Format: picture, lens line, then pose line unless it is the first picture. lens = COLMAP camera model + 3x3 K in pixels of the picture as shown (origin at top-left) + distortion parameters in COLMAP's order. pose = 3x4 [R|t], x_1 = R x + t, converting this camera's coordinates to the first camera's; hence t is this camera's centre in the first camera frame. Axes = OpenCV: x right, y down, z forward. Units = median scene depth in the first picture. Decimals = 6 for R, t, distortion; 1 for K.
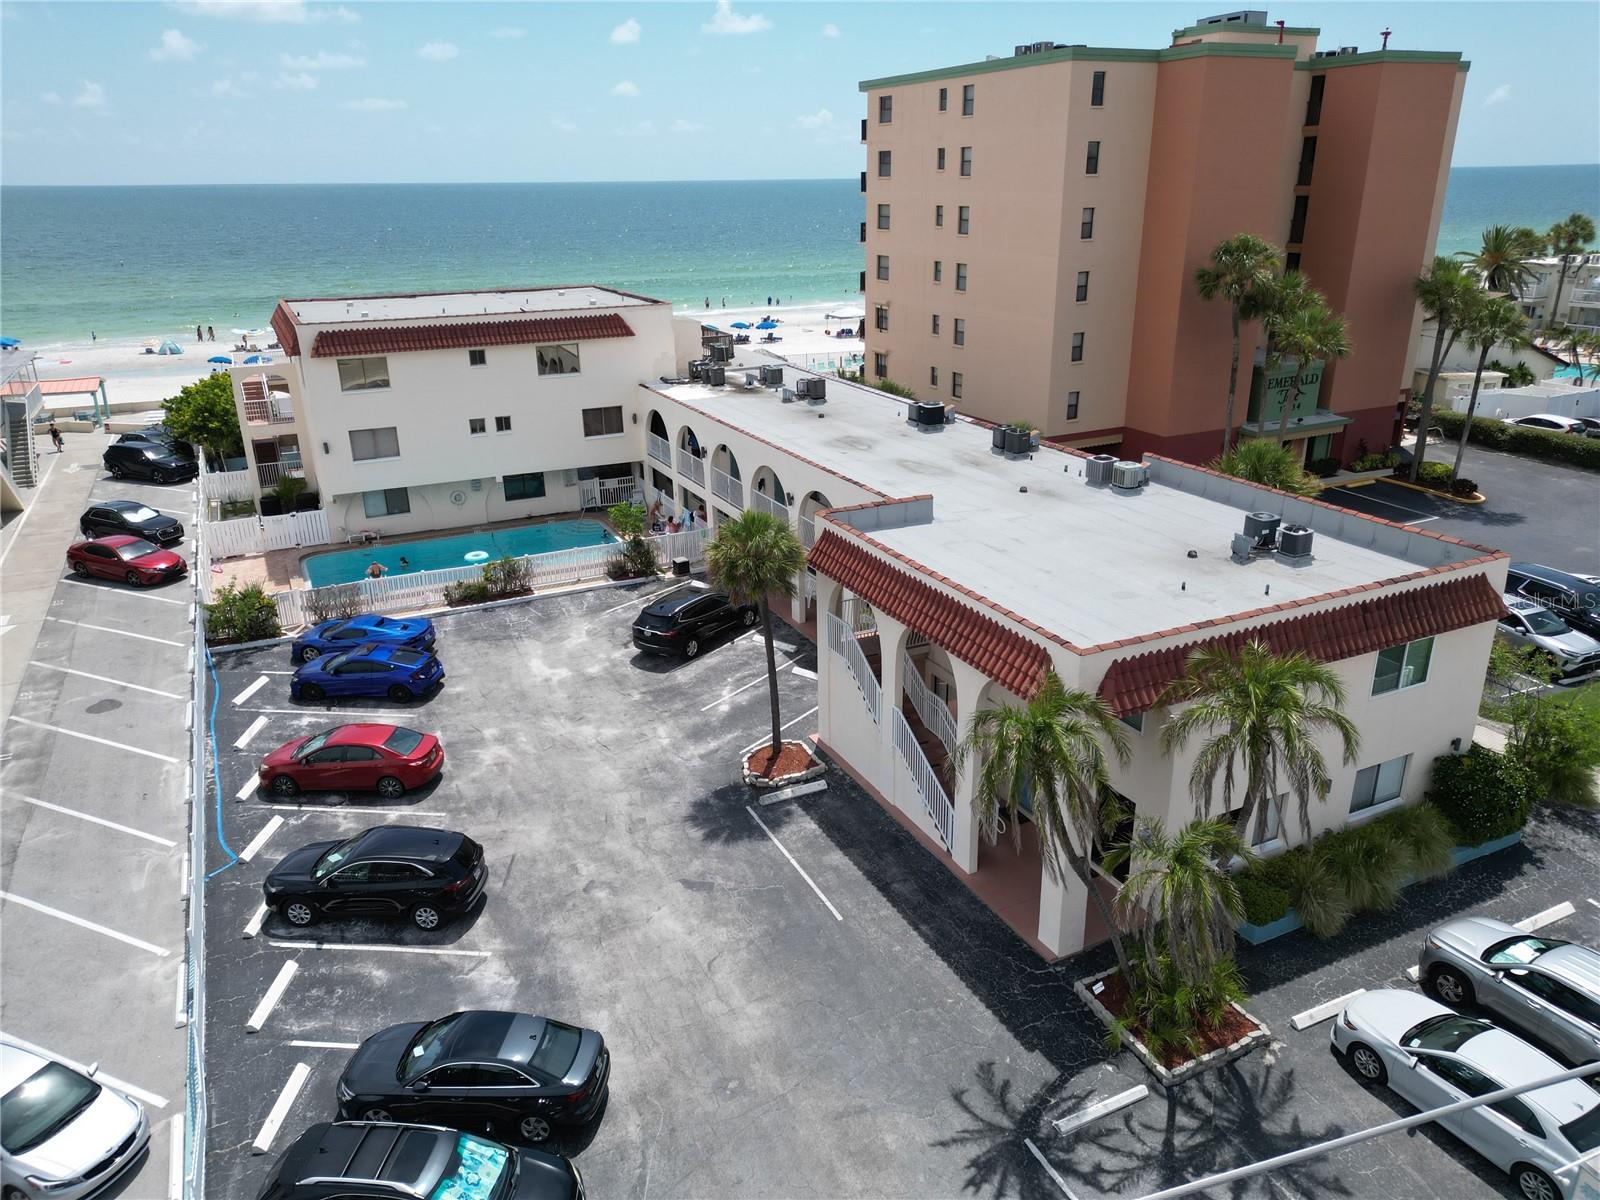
lens RADIAL K [[1115.7, 0, 803.0], [0, 1115.7, 611.7], [0, 0, 1]] dist [0.060184, -0.041046]
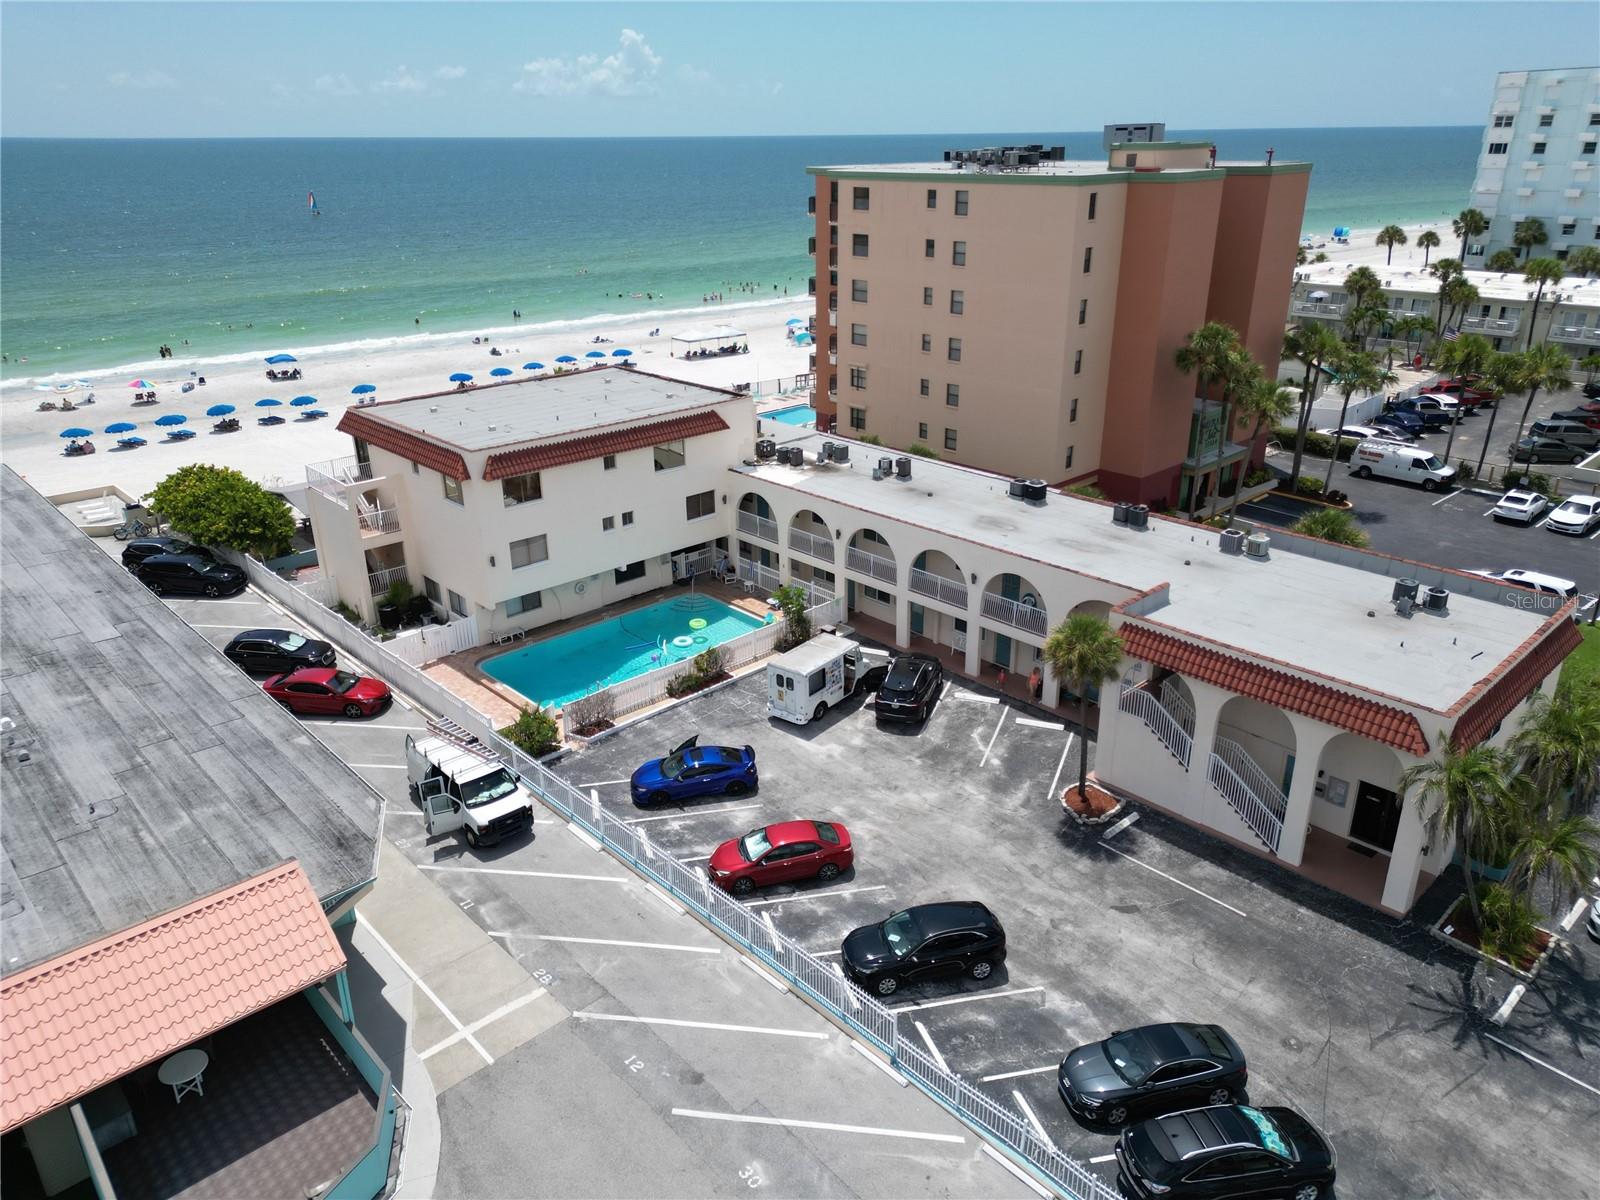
lens RADIAL K [[1115.7, 0, 805.9], [0, 1115.7, 613.5], [0, 0, 1]] dist [0.060184, -0.041046]
pose [[0.955972, -0.111303, 0.271531, -0.543770], [0.102740, 0.993663, 0.045594, -0.143614], [-0.274885, -0.015690, 0.961349, -0.128211]]
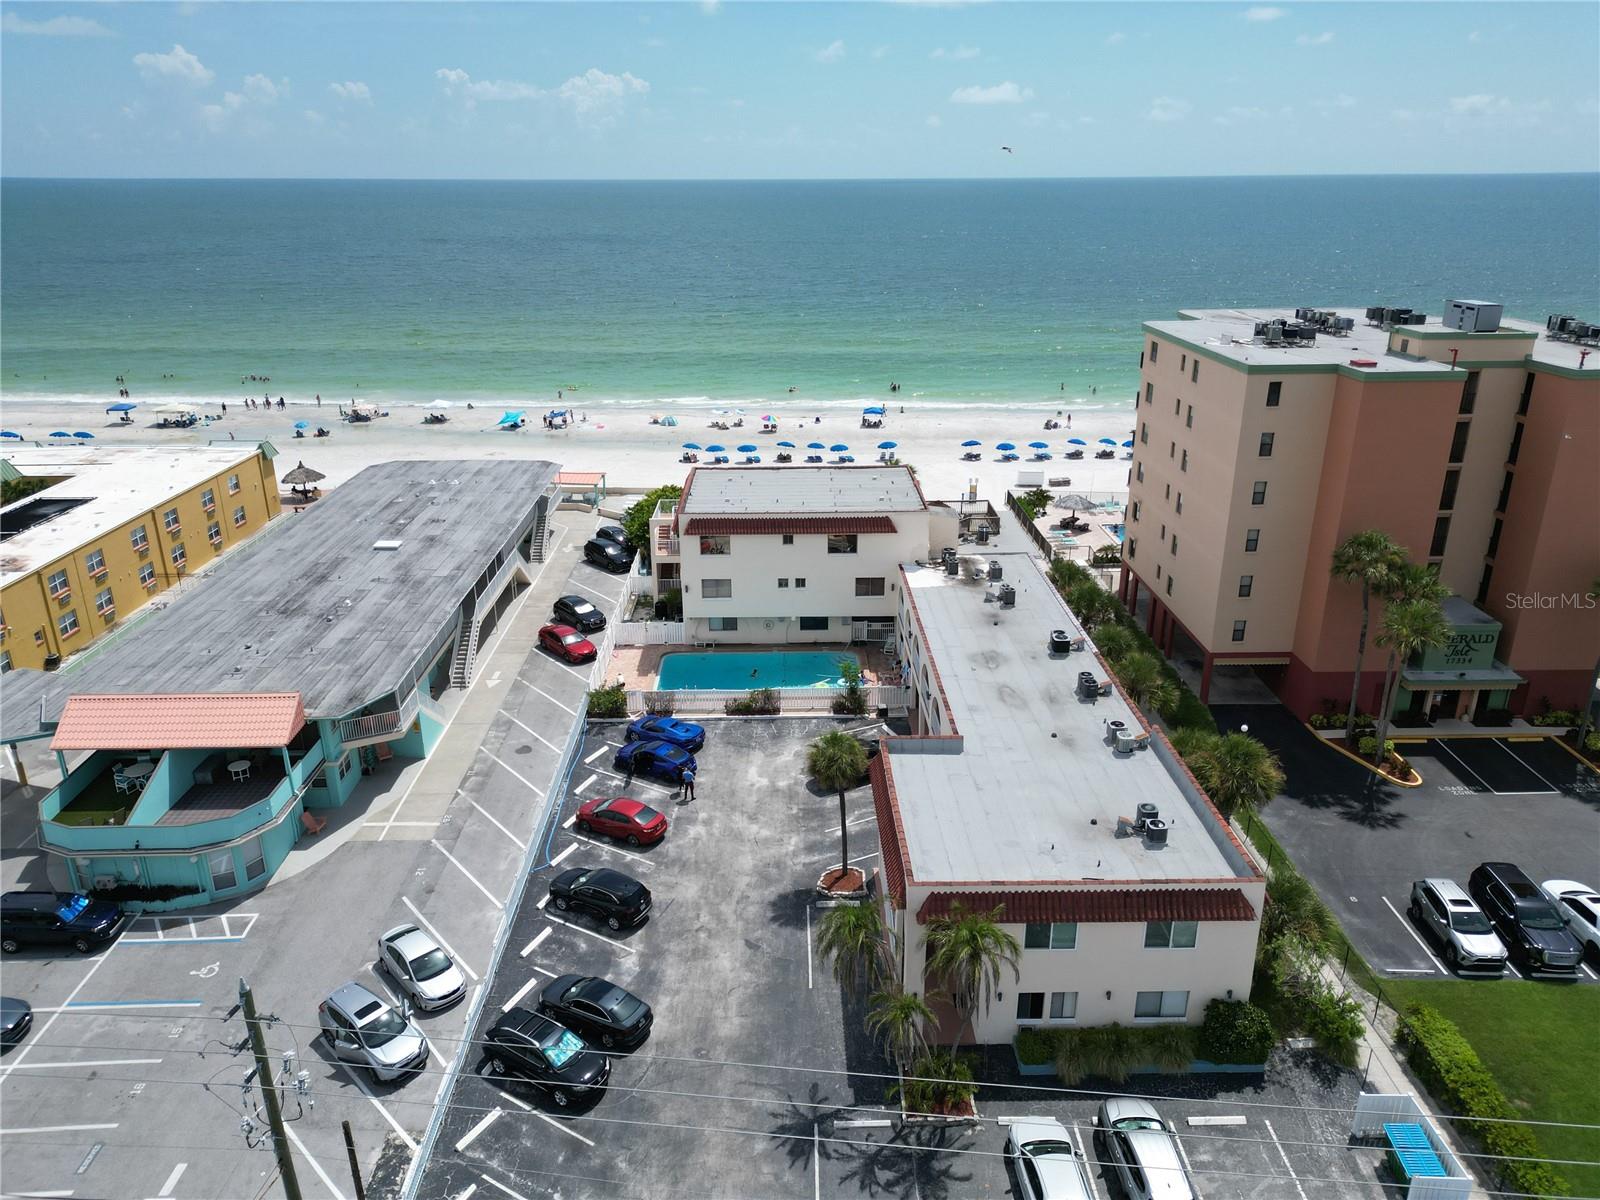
lens RADIAL K [[1115.7, 0, 803.4], [0, 1115.7, 602.5], [0, 0, 1]] dist [0.060184, -0.041046]
pose [[0.906746, 0.159933, -0.390172, 0.405707], [-0.162045, 0.986393, 0.027740, -0.245128], [0.389299, 0.038072, 0.920324, -0.434688]]
